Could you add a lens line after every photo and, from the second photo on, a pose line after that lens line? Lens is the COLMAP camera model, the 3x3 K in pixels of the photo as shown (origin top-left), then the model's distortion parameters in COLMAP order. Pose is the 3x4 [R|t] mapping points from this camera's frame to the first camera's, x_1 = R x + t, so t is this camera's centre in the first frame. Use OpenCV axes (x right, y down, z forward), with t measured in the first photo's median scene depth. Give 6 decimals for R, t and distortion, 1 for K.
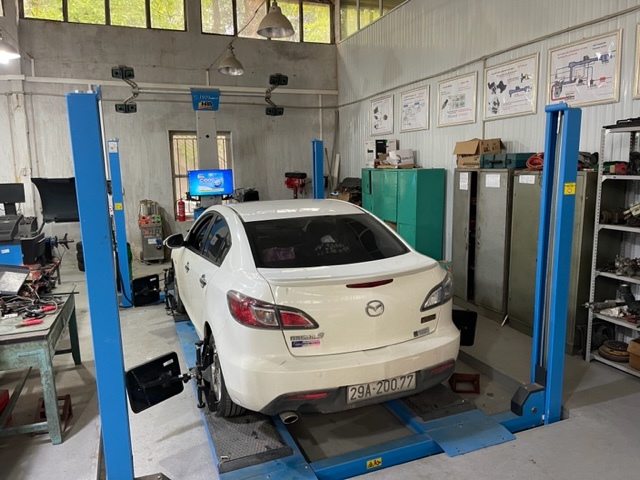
lens RADIAL K [[482.4, 0, 321.6], [0, 482.4, 238.0], [0, 0, 1]] dist [0.028430, -0.006044]
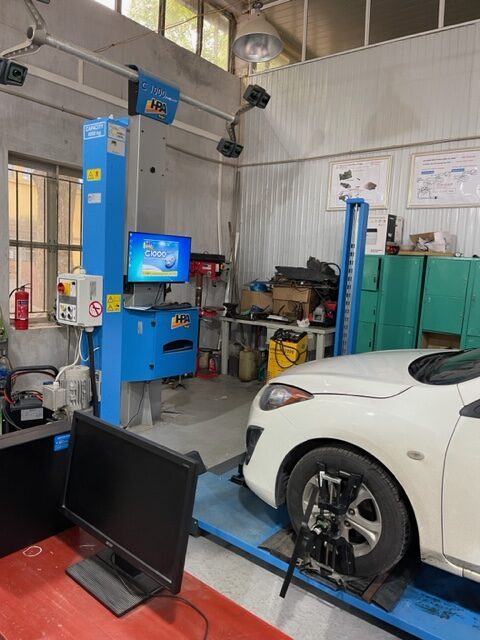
lens RADIAL K [[482.4, 0, 240.4], [0, 482.4, 322.7], [0, 0, 1]] dist [0.028430, -0.006044]
pose [[0.857399, 0.003738, 0.514639, -0.409904], [0.008284, 0.999744, -0.021062, -0.032660], [-0.514586, 0.022322, 0.857148, 0.490260]]
